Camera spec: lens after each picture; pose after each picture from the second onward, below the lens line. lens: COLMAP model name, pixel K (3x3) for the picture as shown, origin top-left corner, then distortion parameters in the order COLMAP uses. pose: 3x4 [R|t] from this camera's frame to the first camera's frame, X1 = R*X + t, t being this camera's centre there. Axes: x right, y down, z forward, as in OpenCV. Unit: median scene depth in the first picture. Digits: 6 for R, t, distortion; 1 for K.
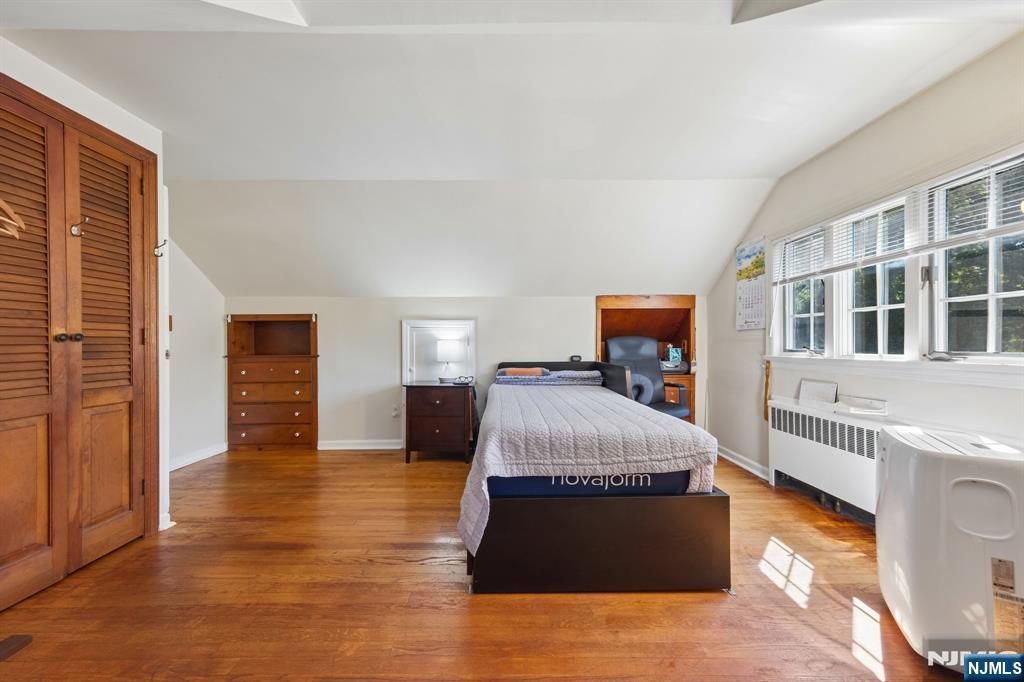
lens RADIAL K [[350.4, 0, 506.6], [0, 350.4, 342.8], [0, 0, 1]] dist [0.005268, 0.001642]
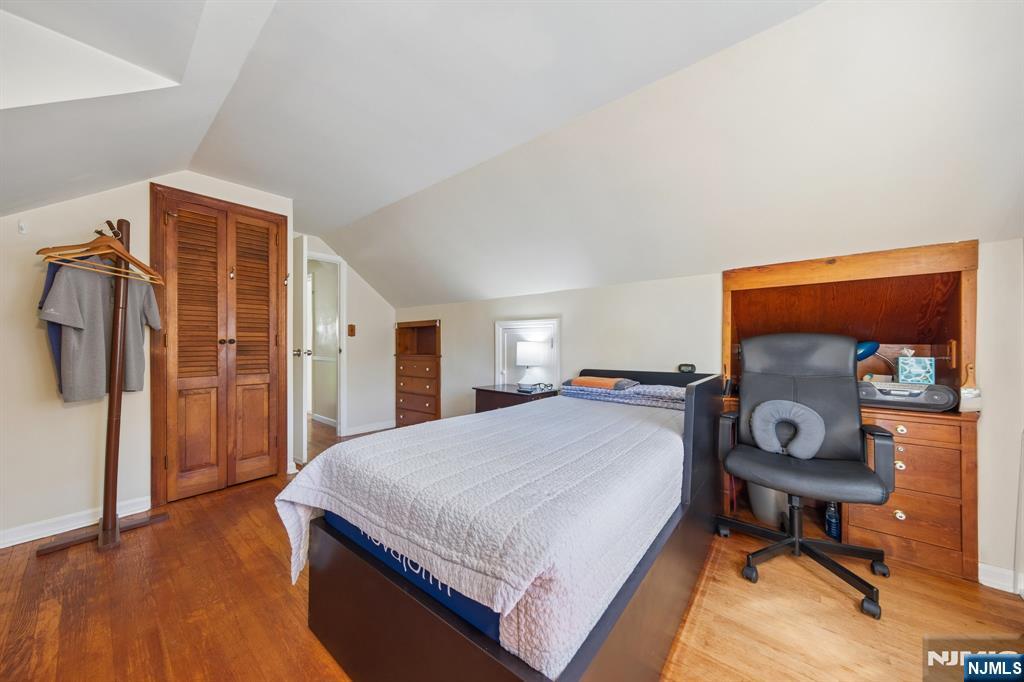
lens RADIAL K [[350.4, 0, 509.7], [0, 350.4, 341.5], [0, 0, 1]] dist [0.005268, 0.001642]
pose [[0.769440, -0.003972, -0.638707, 0.404084], [-0.000875, 0.999973, -0.007273, -0.001865], [0.638719, 0.006154, 0.769415, 0.292419]]
